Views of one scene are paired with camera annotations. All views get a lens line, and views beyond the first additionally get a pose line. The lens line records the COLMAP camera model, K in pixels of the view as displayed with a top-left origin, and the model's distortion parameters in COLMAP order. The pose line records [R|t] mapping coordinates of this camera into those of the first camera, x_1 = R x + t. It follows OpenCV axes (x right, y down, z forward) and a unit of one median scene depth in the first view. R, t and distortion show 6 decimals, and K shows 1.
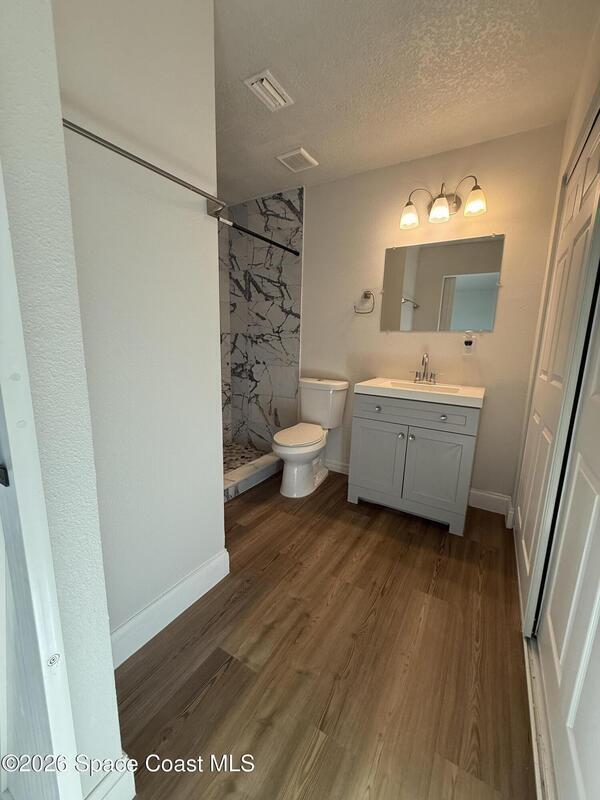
lens RADIAL K [[319.8, 0, 301.1], [0, 319.8, 397.4], [0, 0, 1]] dist [-0.000116, -0.000219]
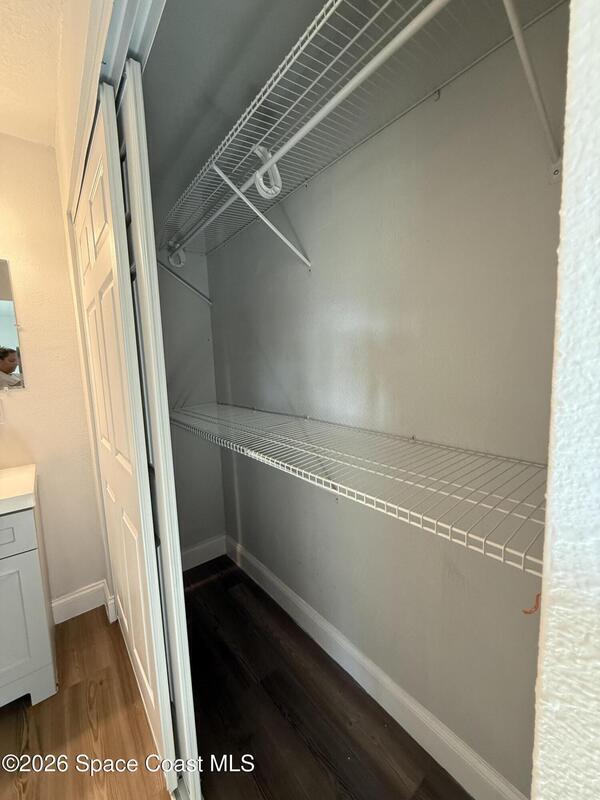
lens RADIAL K [[327.6, 0, 299.8], [0, 327.6, 399.4], [0, 0, 1]] dist [0.006536, 0.000004]
pose [[0.354672, -0.148987, 0.923044, 0.090084], [0.211729, 0.974375, 0.075918, -0.078487], [-0.910702, 0.168510, 0.377128, 0.107579]]
